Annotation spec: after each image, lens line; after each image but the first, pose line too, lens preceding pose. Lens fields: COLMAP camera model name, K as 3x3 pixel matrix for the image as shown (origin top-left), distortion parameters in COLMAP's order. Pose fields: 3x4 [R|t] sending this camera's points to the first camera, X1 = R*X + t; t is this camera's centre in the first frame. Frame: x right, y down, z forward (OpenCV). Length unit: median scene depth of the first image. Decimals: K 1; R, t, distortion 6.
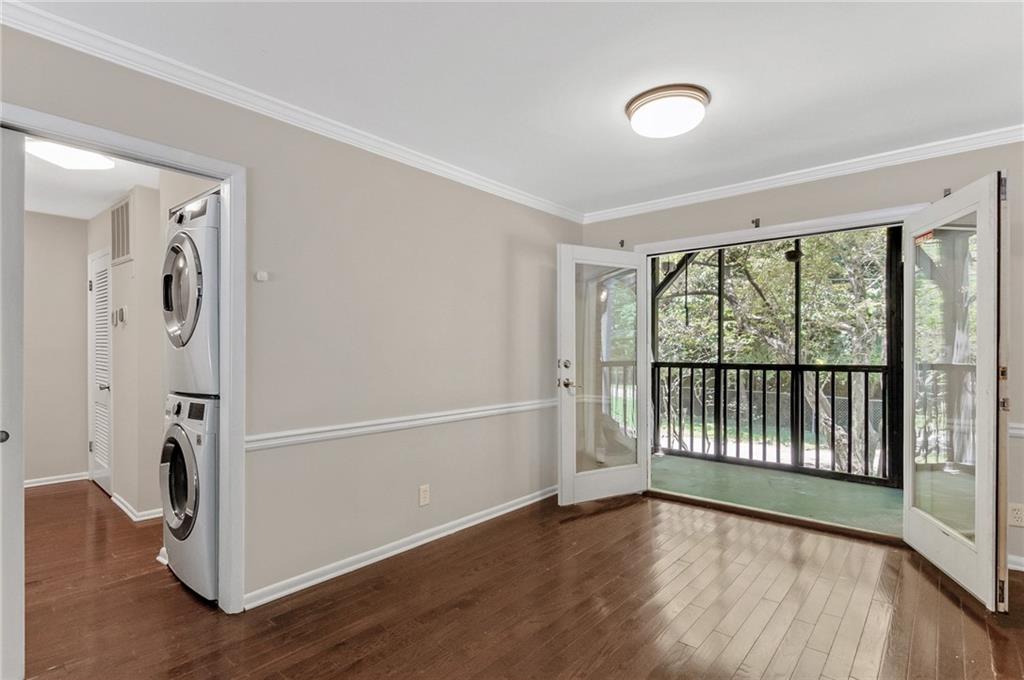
lens RADIAL K [[496.7, 0, 510.1], [0, 496.7, 348.7], [0, 0, 1]] dist [0.001426, -0.000069]
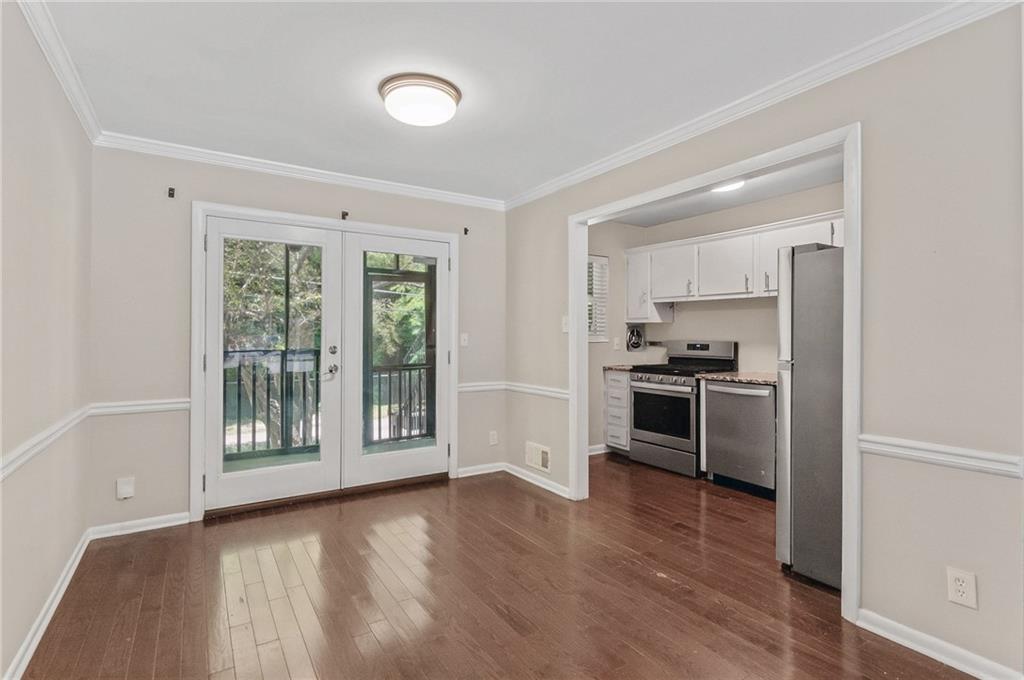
lens RADIAL K [[499.9, 0, 517.0], [0, 499.9, 335.4], [0, 0, 1]] dist [0.000409, -0.000095]
pose [[0.278917, 0.000859, 0.960315, -0.472585], [-0.002038, 0.999998, -0.000302, 0.002205], [-0.960313, -0.001872, 0.278918, 0.393108]]
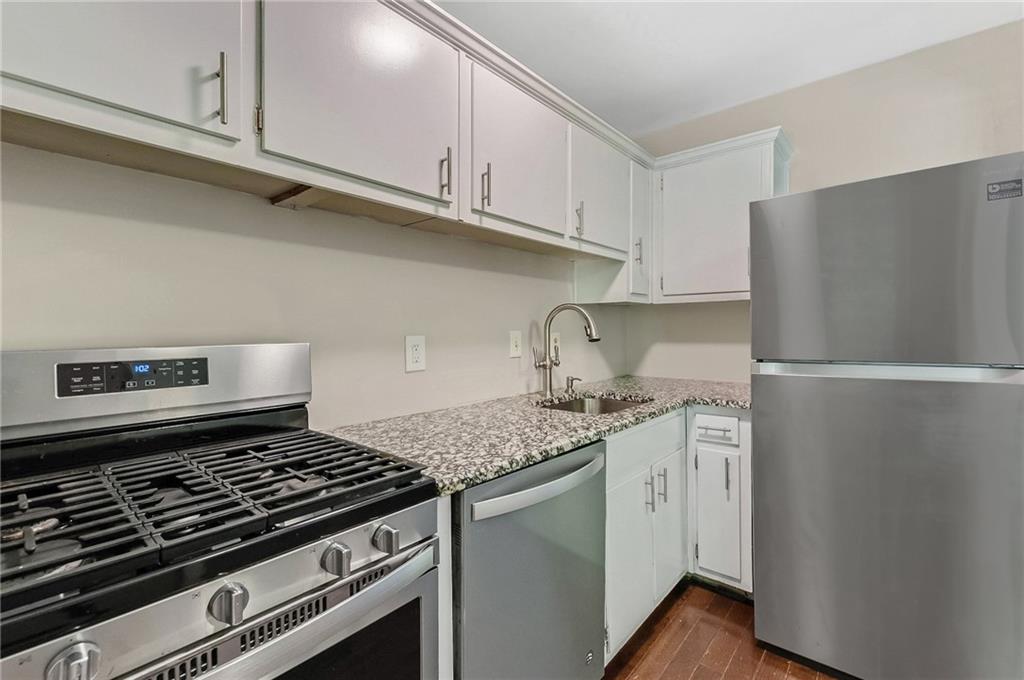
lens RADIAL K [[449.4, 0, 512.0], [0, 449.4, 340.0], [0, 0, 1]] dist [0.001557, -0.000464]
pose [[-0.999814, 0.011767, -0.015253, 0.919535], [0.011481, 0.999758, 0.018739, 0.009754], [0.015470, 0.018561, -0.999708, 0.600890]]
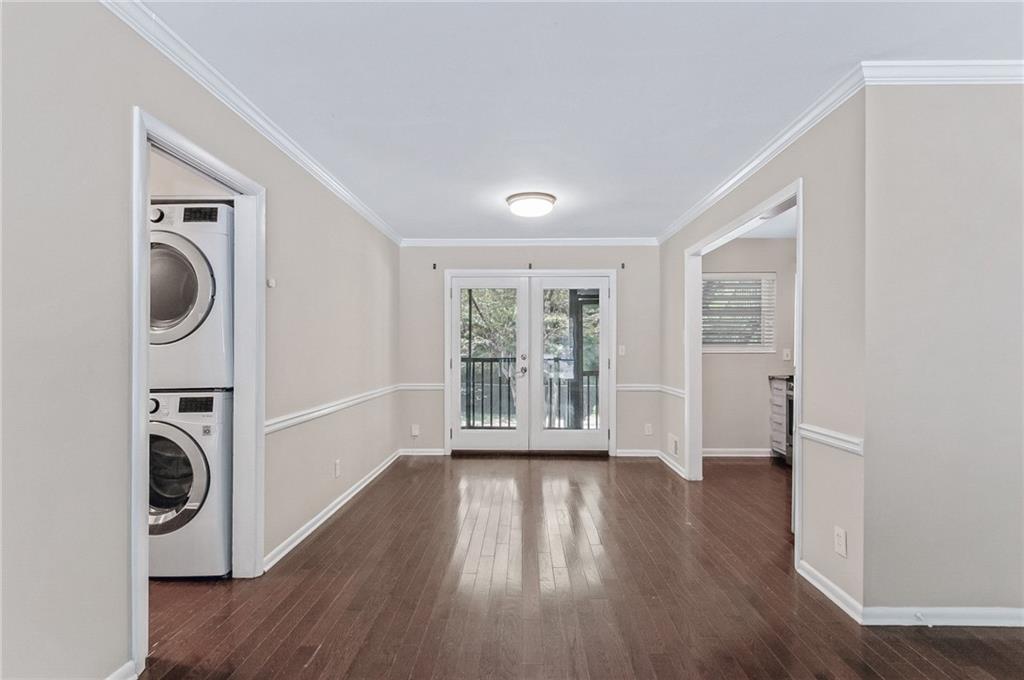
lens RADIAL K [[496.7, 0, 510.1], [0, 496.7, 348.7], [0, 0, 1]] dist [0.001426, -0.000069]
pose [[0.769831, -0.002408, 0.638243, -0.622708], [0.000521, 0.999995, 0.003145, 0.002804], [-0.638248, -0.002088, 0.769828, -0.188676]]
